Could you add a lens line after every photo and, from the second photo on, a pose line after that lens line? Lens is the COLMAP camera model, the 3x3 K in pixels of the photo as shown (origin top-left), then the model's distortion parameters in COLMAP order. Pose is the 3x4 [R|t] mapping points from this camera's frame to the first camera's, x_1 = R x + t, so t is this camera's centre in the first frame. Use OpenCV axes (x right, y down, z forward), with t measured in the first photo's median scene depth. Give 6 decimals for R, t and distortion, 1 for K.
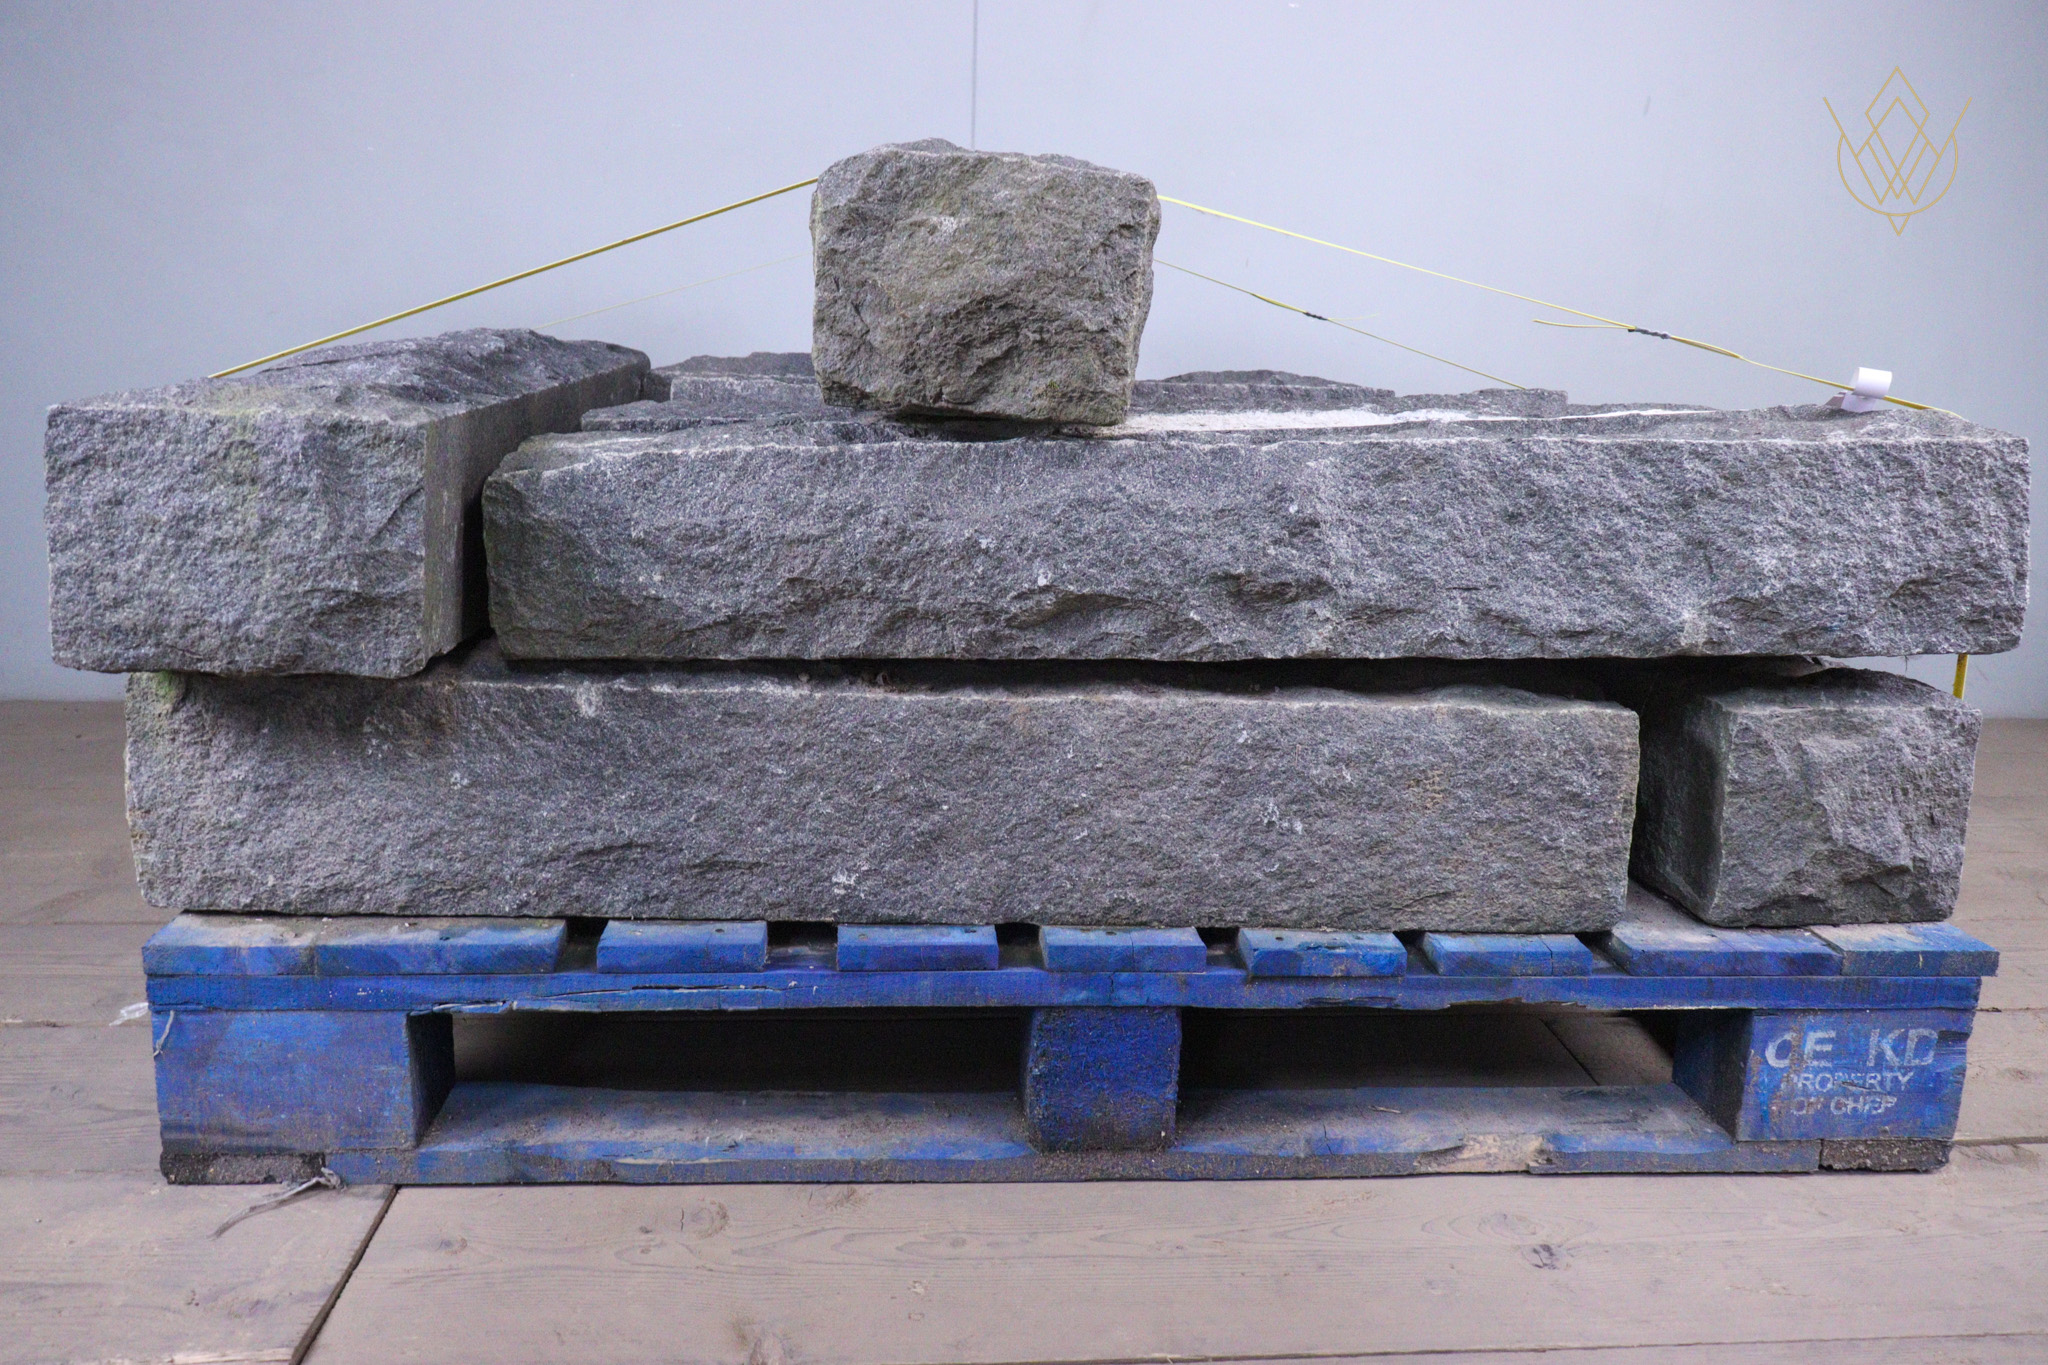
lens RADIAL K [[1637.6, 0, 1028.9], [0, 1637.6, 681.3], [0, 0, 1]] dist [-0.008605, 0.001324]
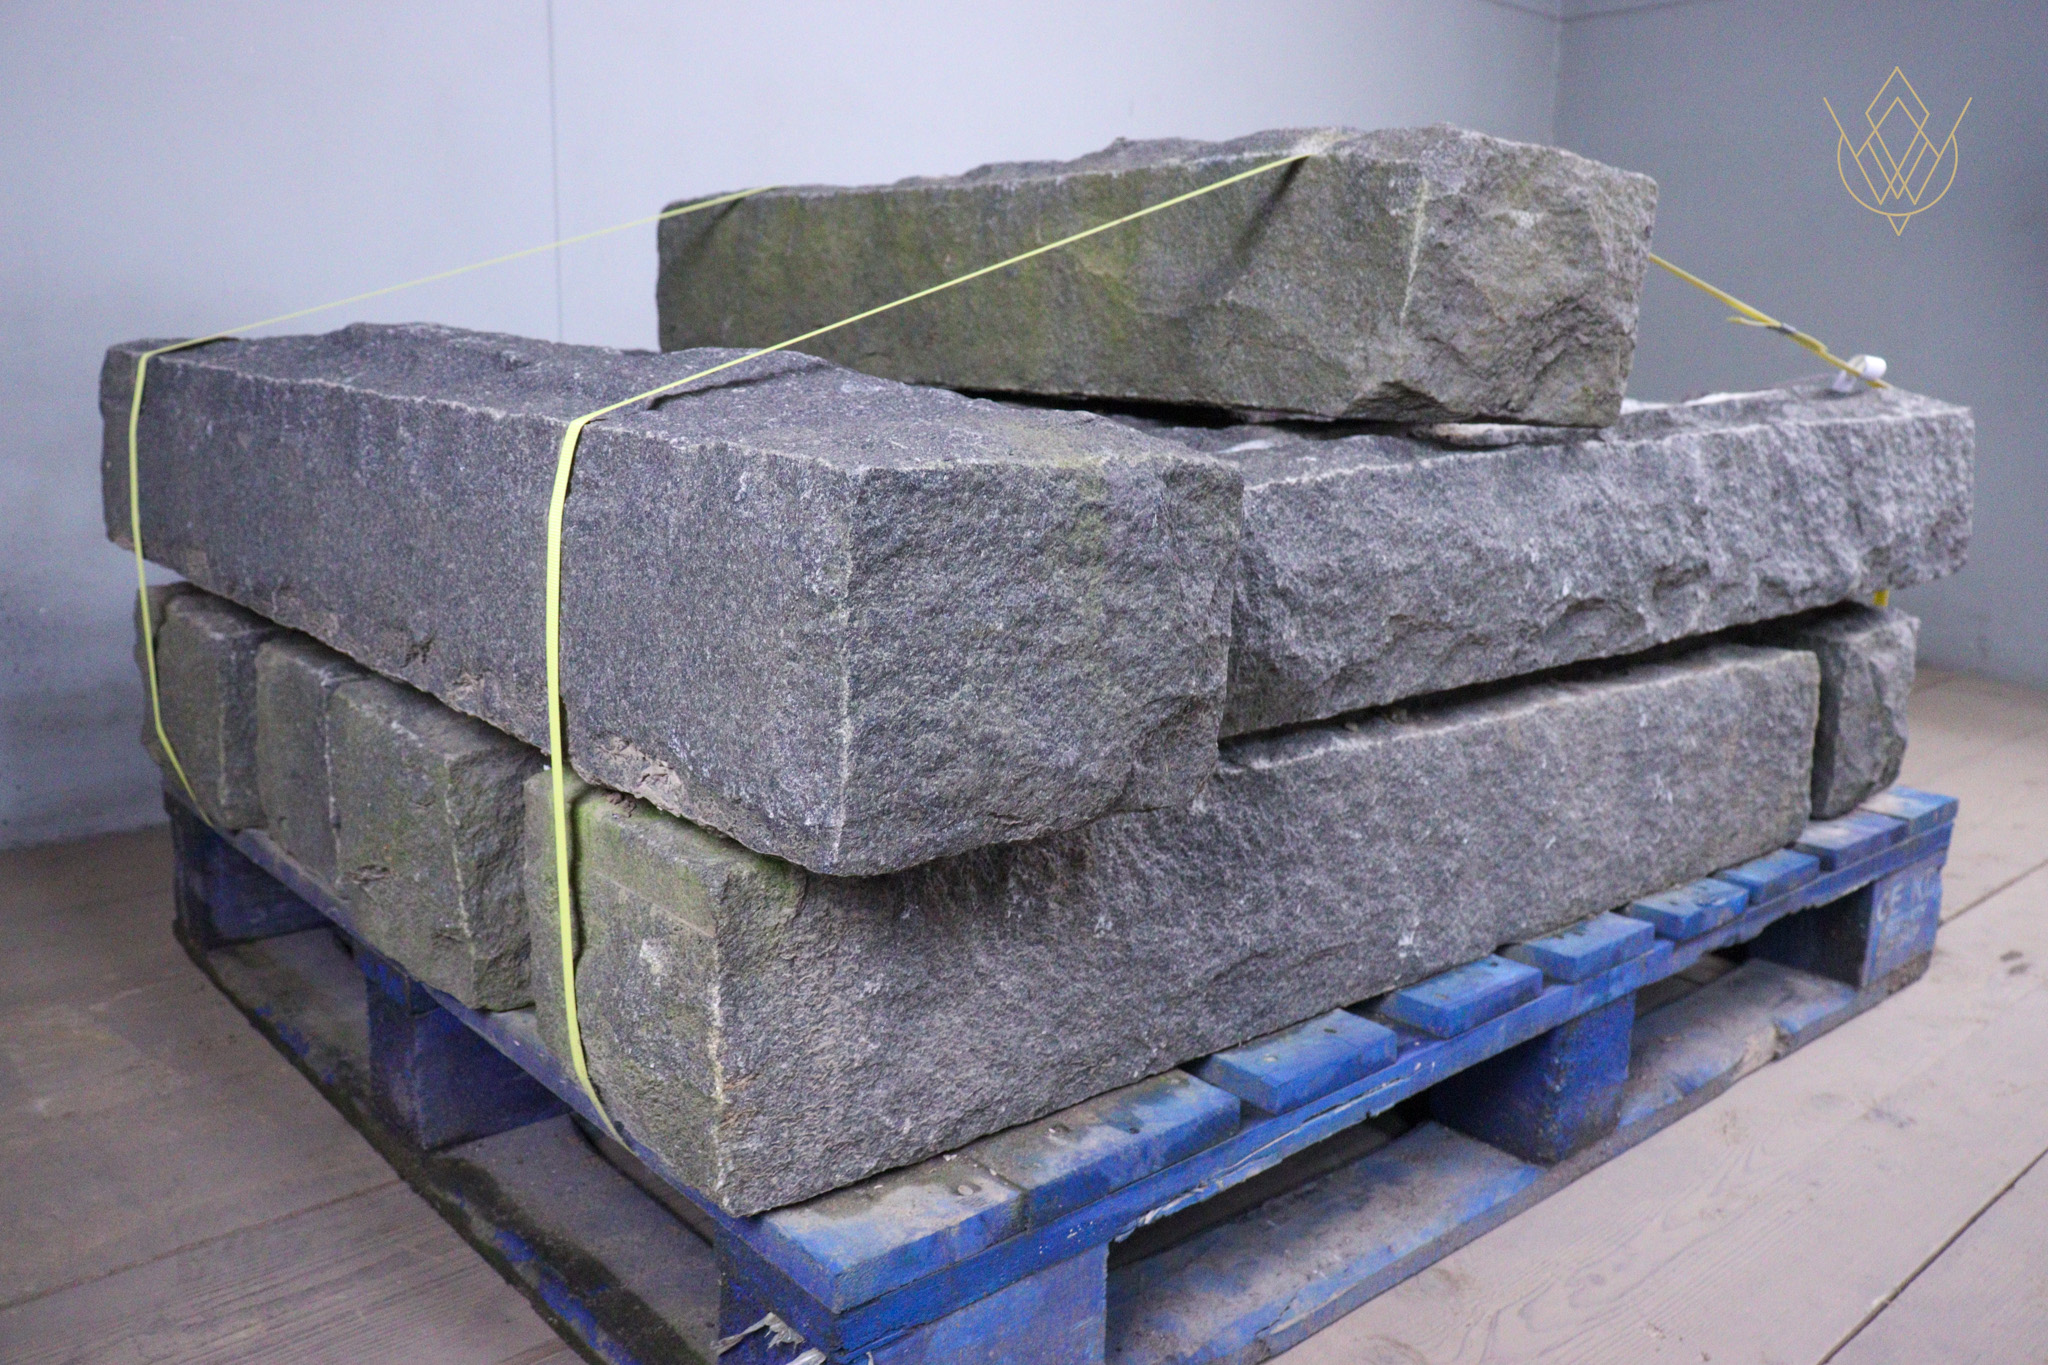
lens RADIAL K [[1637.6, 0, 1037.4], [0, 1637.6, 678.8], [0, 0, 1]] dist [-0.008605, 0.001324]
pose [[0.797966, -0.131539, 0.588173, -0.800211], [0.121081, 0.990984, 0.057355, -0.100559], [-0.590415, 0.025449, 0.806699, 0.392683]]
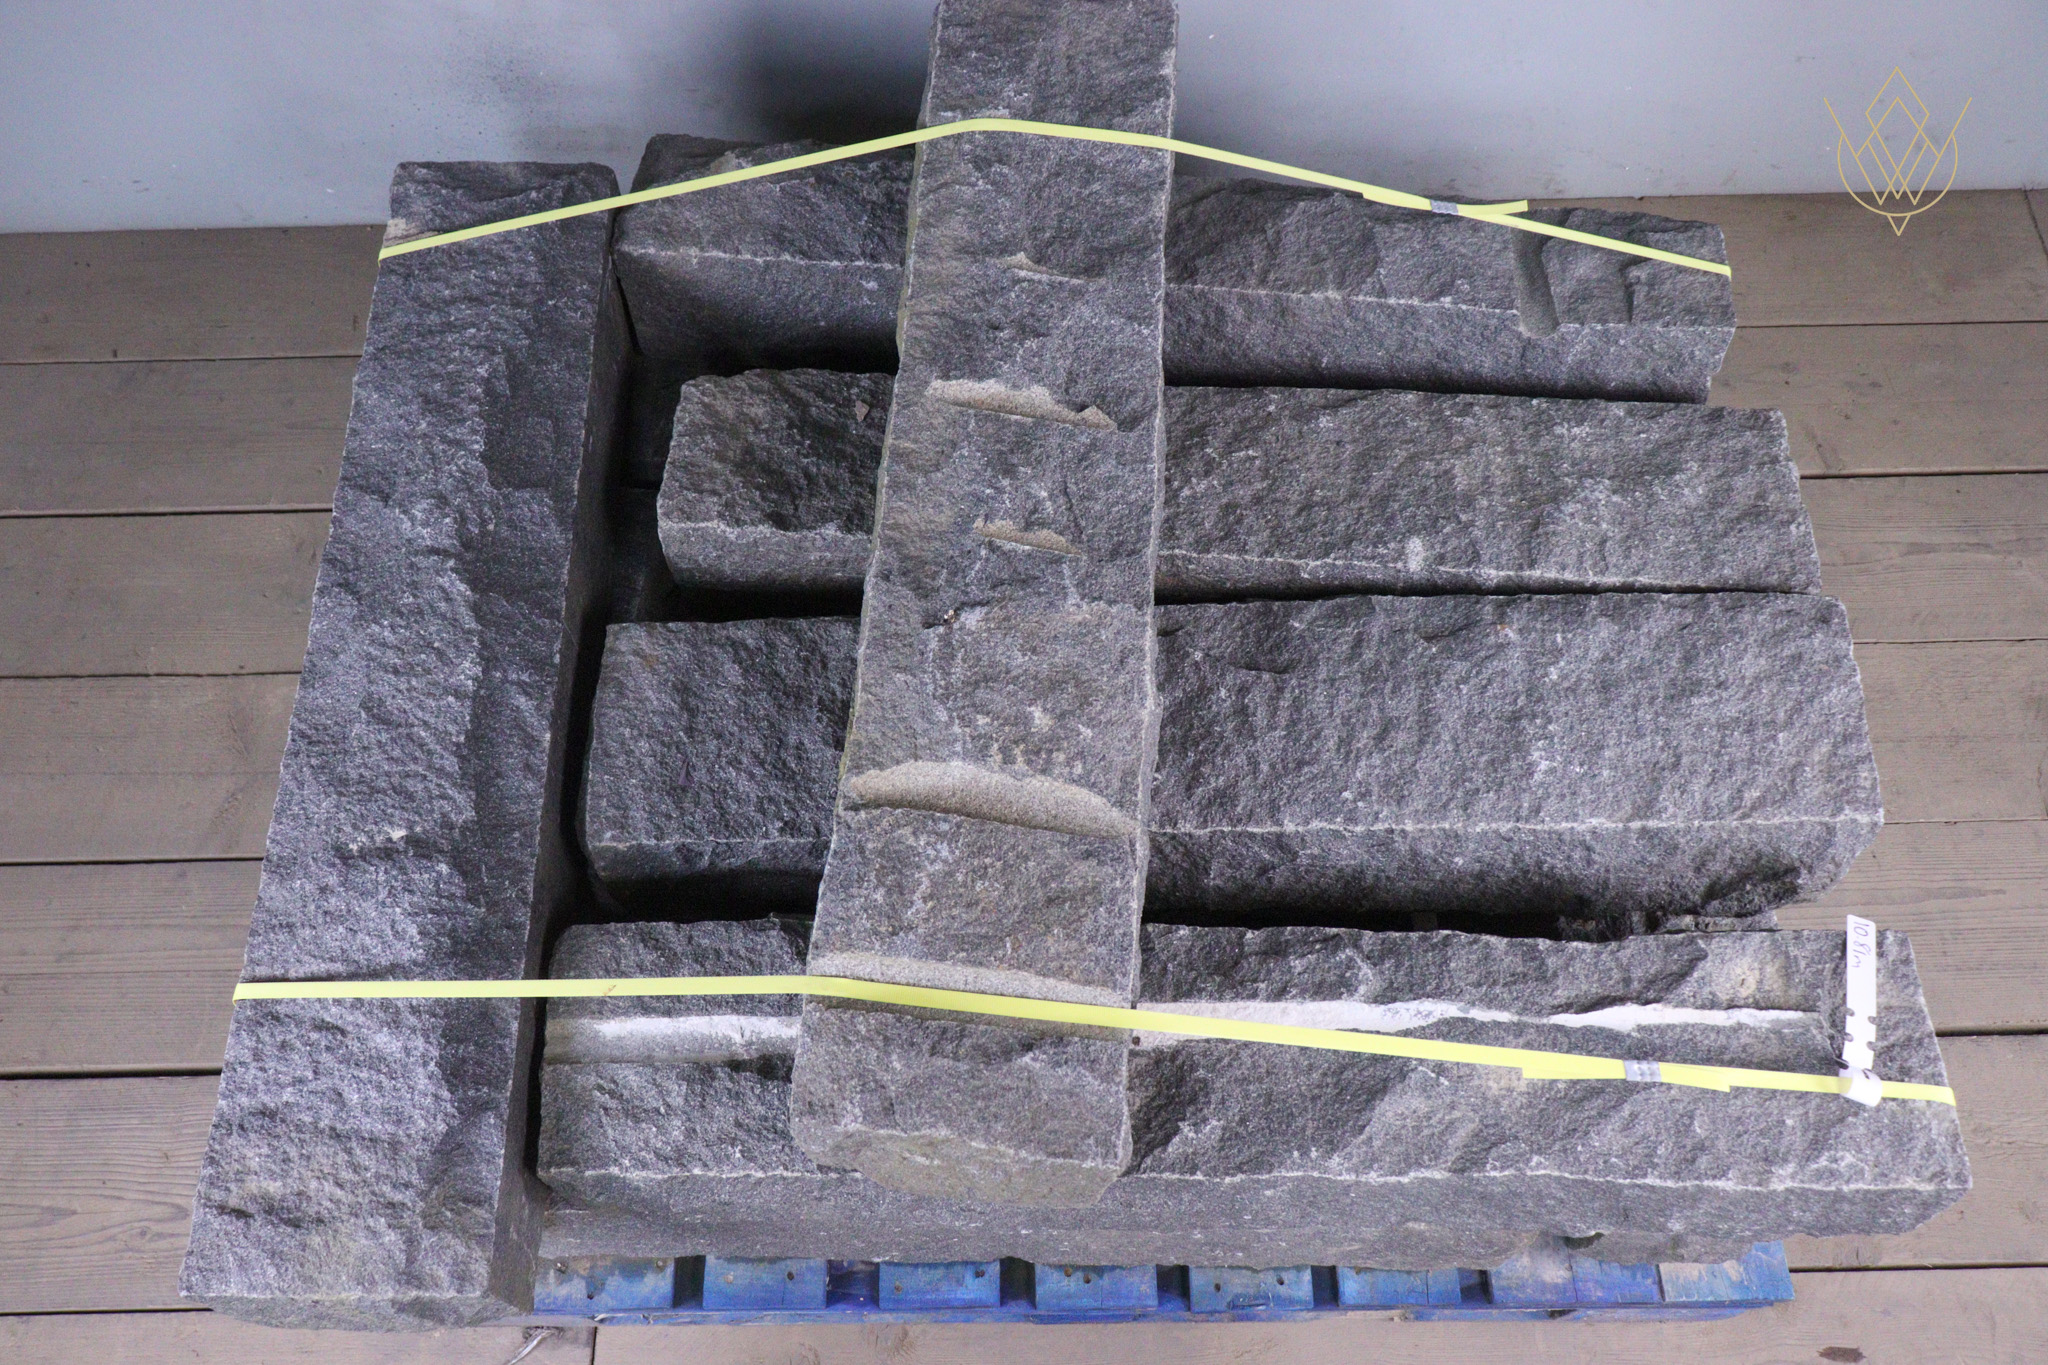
lens RADIAL K [[1637.6, 0, 1025.4], [0, 1637.6, 688.6], [0, 0, 1]] dist [-0.008605, 0.001324]
pose [[0.996956, 0.046405, -0.062654, 0.061974], [0.019090, 0.633846, 0.773224, -1.178125], [0.075594, -0.772066, 0.631031, 0.549476]]
